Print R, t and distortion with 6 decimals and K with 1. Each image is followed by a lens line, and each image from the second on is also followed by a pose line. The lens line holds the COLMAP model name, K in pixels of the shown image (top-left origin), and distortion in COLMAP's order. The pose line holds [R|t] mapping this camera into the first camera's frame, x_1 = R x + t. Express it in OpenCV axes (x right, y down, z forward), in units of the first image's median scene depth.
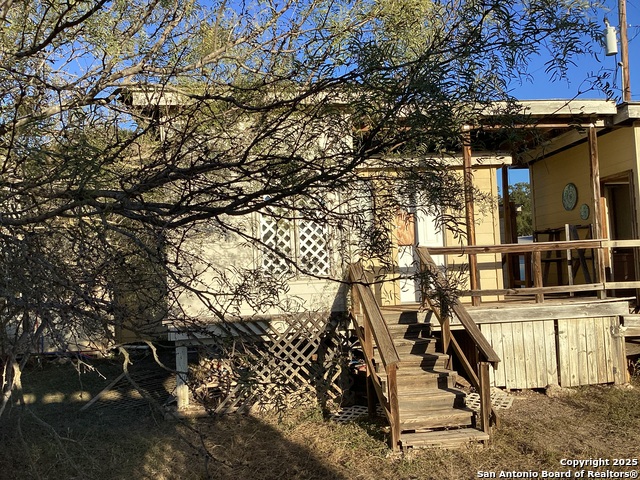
lens RADIAL K [[582.6, 0, 317.7], [0, 582.6, 239.7], [0, 0, 1]] dist [0.116539, -0.215507]
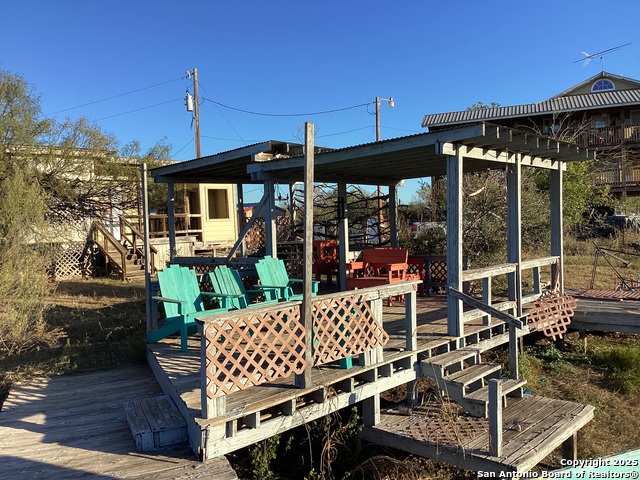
lens RADIAL K [[582.6, 0, 317.7], [0, 582.6, 239.7], [0, 0, 1]] dist [0.116539, -0.215507]
pose [[0.775941, -0.007226, 0.630764, -0.735873], [-0.023435, 0.998914, 0.040272, -0.004132], [-0.630370, -0.046031, 0.774929, -1.437086]]
